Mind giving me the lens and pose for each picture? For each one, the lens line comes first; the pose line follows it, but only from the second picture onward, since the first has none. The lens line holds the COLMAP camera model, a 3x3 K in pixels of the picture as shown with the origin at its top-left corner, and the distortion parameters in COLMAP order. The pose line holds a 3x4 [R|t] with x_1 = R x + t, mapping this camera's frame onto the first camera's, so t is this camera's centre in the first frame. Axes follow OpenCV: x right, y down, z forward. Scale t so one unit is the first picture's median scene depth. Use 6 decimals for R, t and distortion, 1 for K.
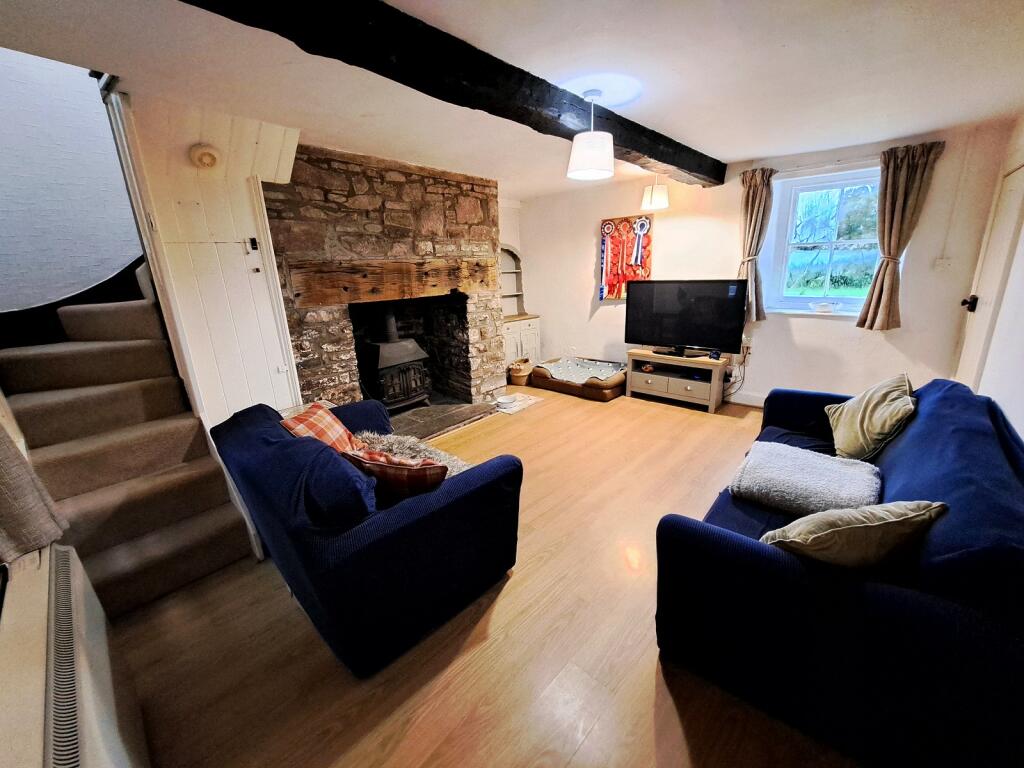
lens RADIAL K [[407.9, 0, 508.2], [0, 407.9, 379.9], [0, 0, 1]] dist [-0.016747, -0.000401]
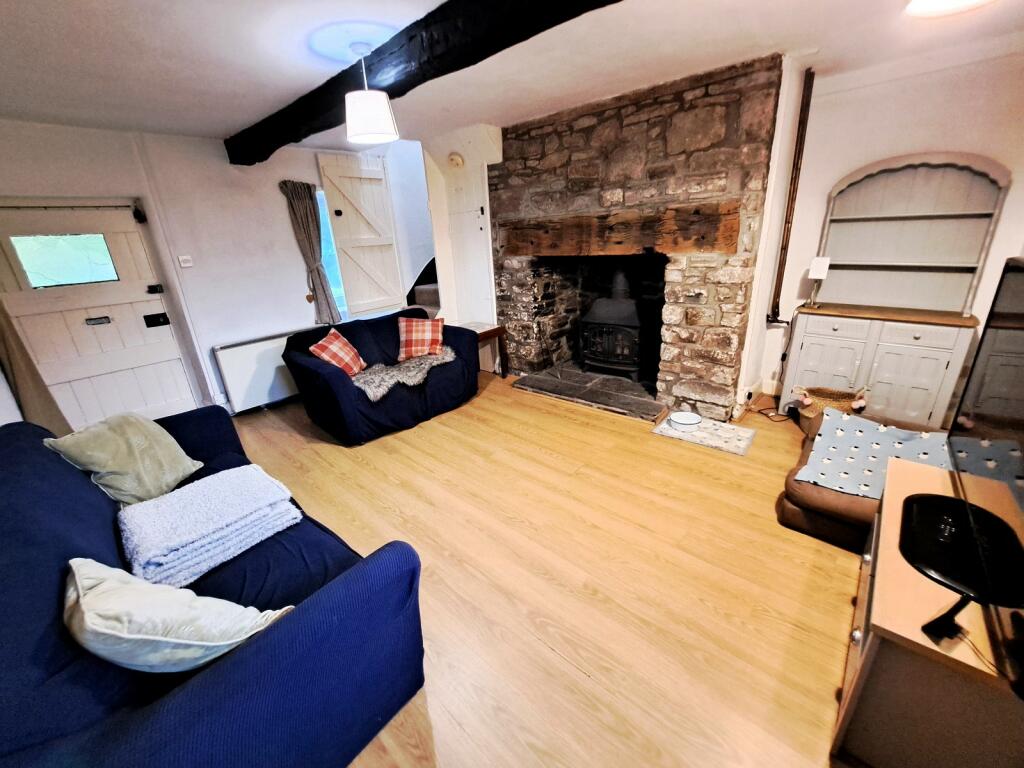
lens RADIAL K [[407.9, 0, 506.9], [0, 407.9, 385.3], [0, 0, 1]] dist [-0.016747, -0.000401]
pose [[0.003077, 0.376015, -0.926608, 0.763824], [-0.210945, 0.906006, 0.366954, -0.237832], [0.977493, 0.194335, 0.082107, 0.806989]]
